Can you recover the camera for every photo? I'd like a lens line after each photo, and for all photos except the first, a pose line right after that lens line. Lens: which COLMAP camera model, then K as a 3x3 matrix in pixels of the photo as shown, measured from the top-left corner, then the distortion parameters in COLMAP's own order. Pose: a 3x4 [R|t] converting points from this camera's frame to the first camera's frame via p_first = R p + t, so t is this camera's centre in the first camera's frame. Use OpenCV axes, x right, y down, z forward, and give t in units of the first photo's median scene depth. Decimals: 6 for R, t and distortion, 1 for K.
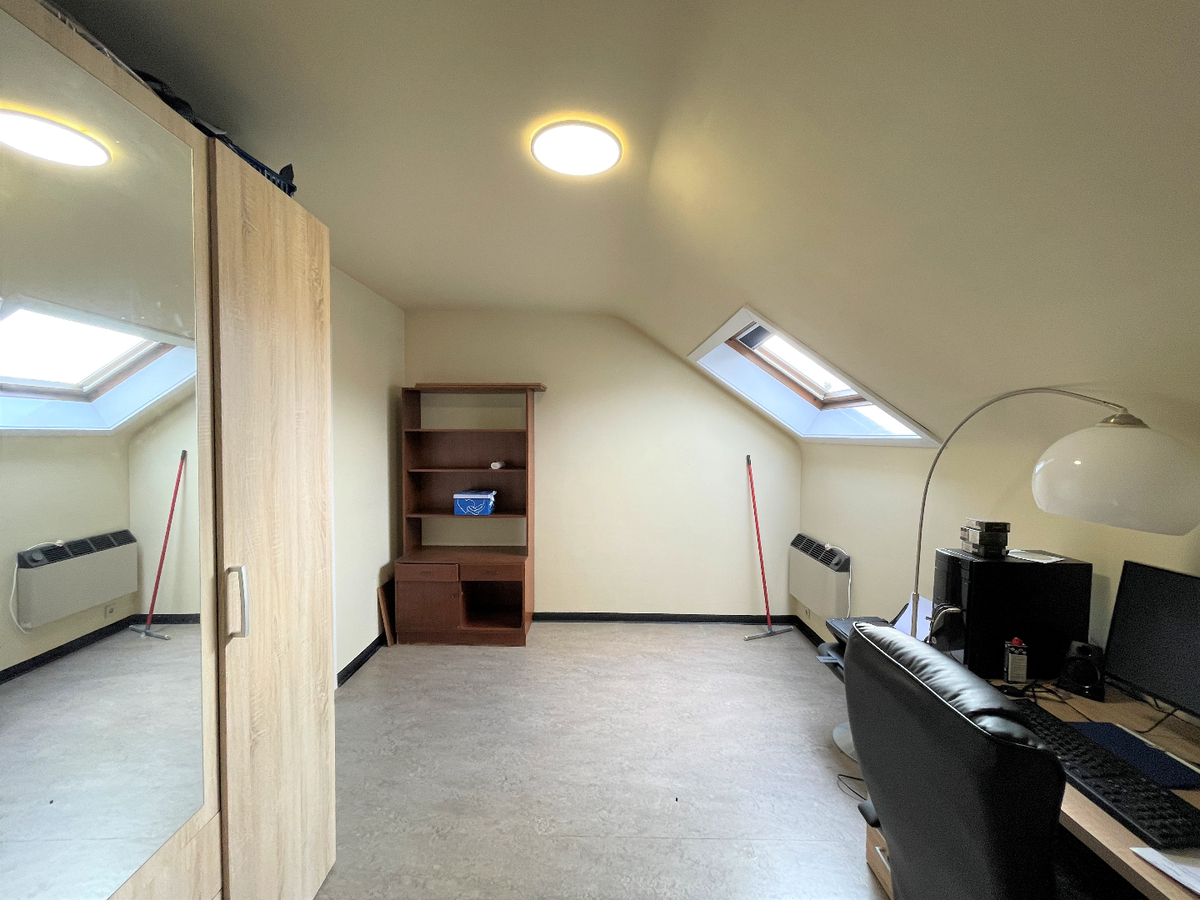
lens RADIAL K [[482.1, 0, 592.1], [0, 482.1, 446.9], [0, 0, 1]] dist [-0.001212, 0.000164]
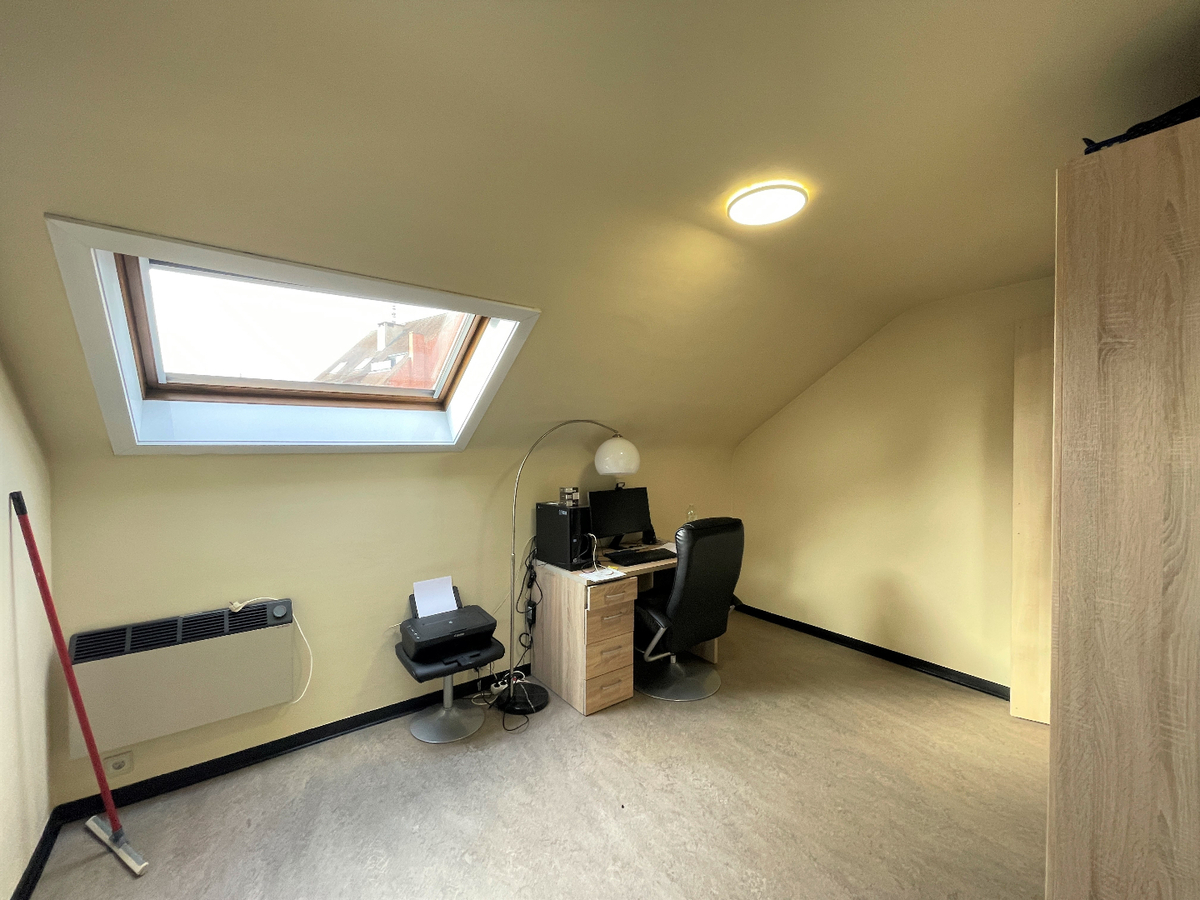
lens RADIAL K [[482.1, 0, 592.1], [0, 482.1, 446.9], [0, 0, 1]] dist [-0.001212, 0.000164]
pose [[-0.613712, -0.008910, 0.789480, -0.559070], [0.016478, 0.999574, 0.024090, -0.040194], [-0.789358, 0.027794, -0.613304, 1.613365]]
